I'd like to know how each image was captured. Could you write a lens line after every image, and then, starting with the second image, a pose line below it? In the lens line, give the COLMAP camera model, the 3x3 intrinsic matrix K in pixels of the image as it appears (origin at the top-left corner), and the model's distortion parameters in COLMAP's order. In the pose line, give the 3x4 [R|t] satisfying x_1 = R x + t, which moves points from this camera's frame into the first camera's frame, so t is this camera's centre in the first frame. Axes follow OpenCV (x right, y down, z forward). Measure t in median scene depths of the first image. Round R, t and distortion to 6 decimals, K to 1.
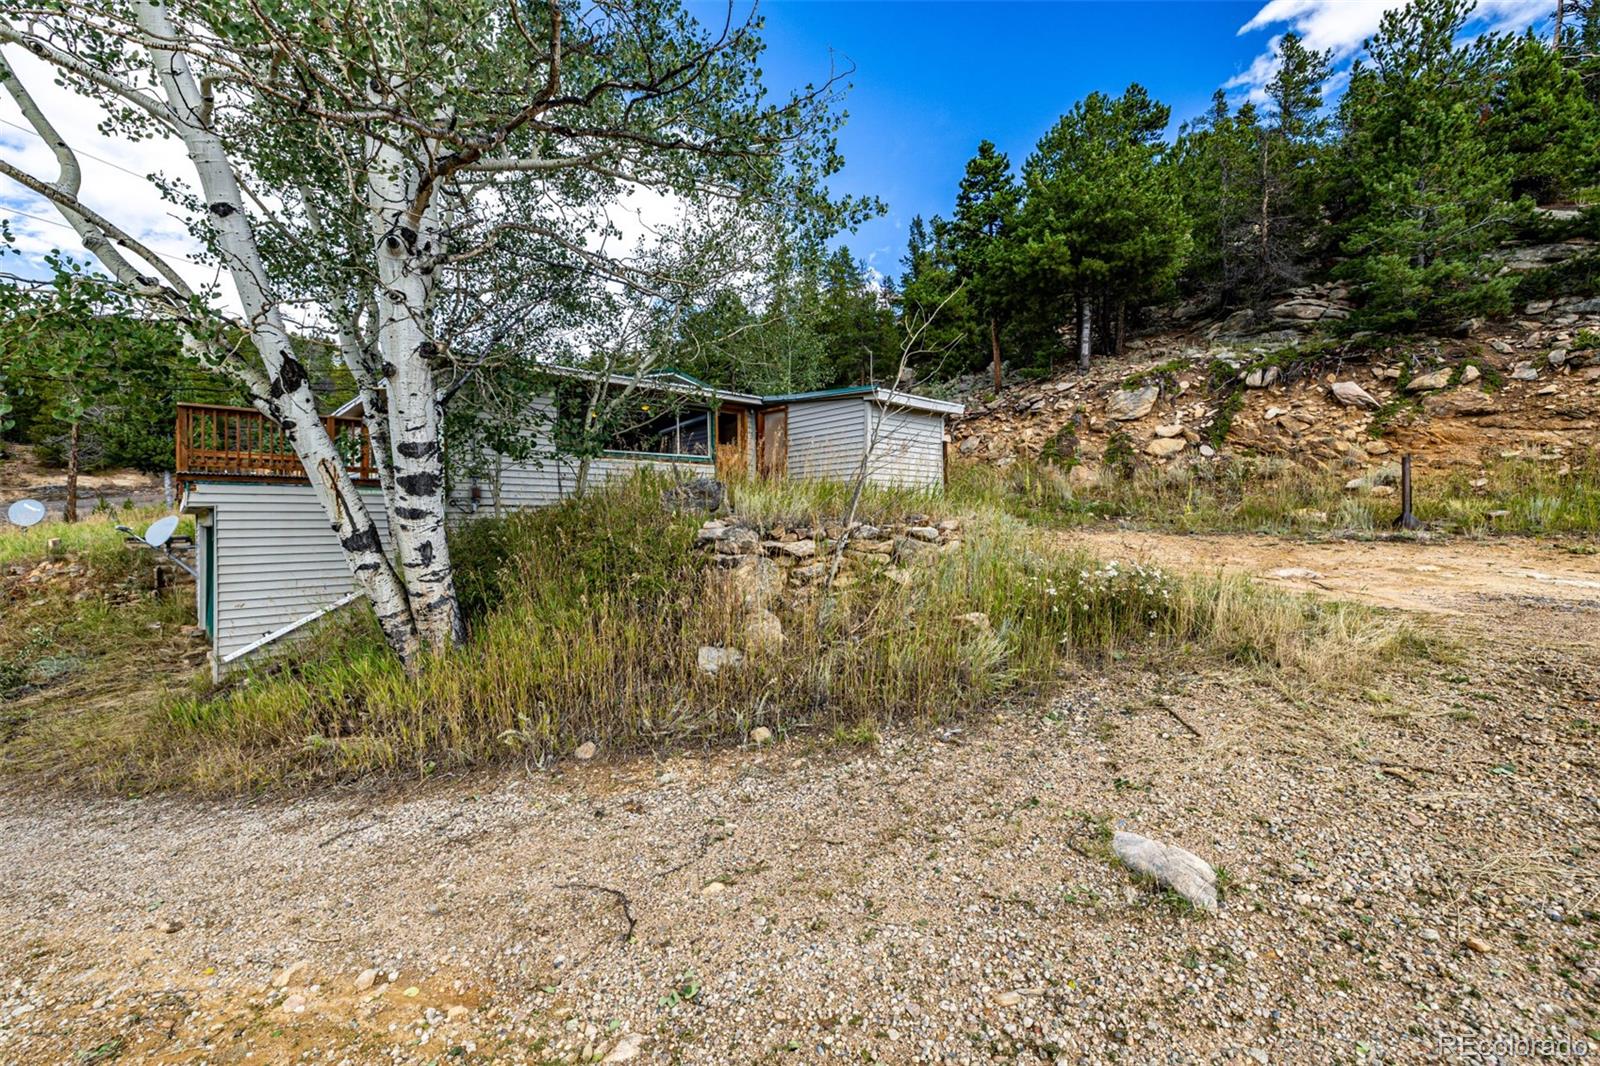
lens RADIAL K [[670.8, 0, 800.2], [0, 670.8, 528.9], [0, 0, 1]] dist [0.001508, 0.000401]
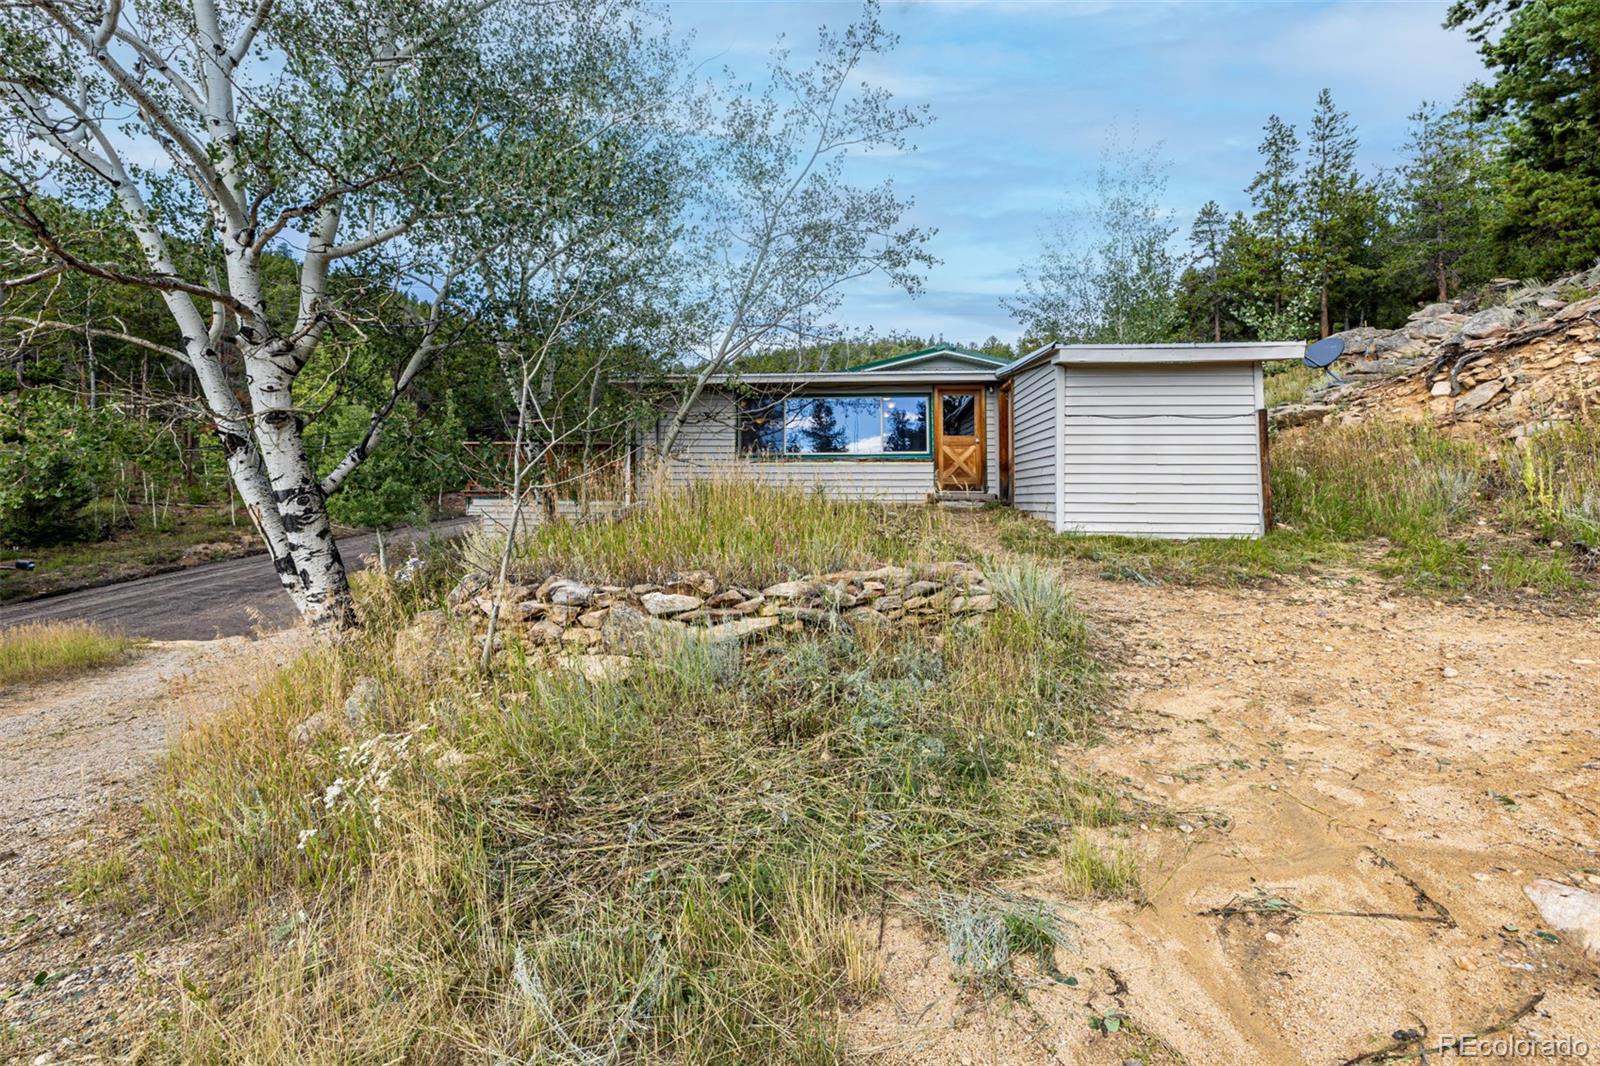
lens RADIAL K [[670.8, 0, 799.7], [0, 670.8, 527.6], [0, 0, 1]] dist [0.001508, 0.000401]
pose [[0.688907, 0.039425, -0.723777, 0.366838], [-0.014960, 0.999080, 0.040182, -0.046402], [0.724695, -0.016854, 0.688863, 0.316041]]
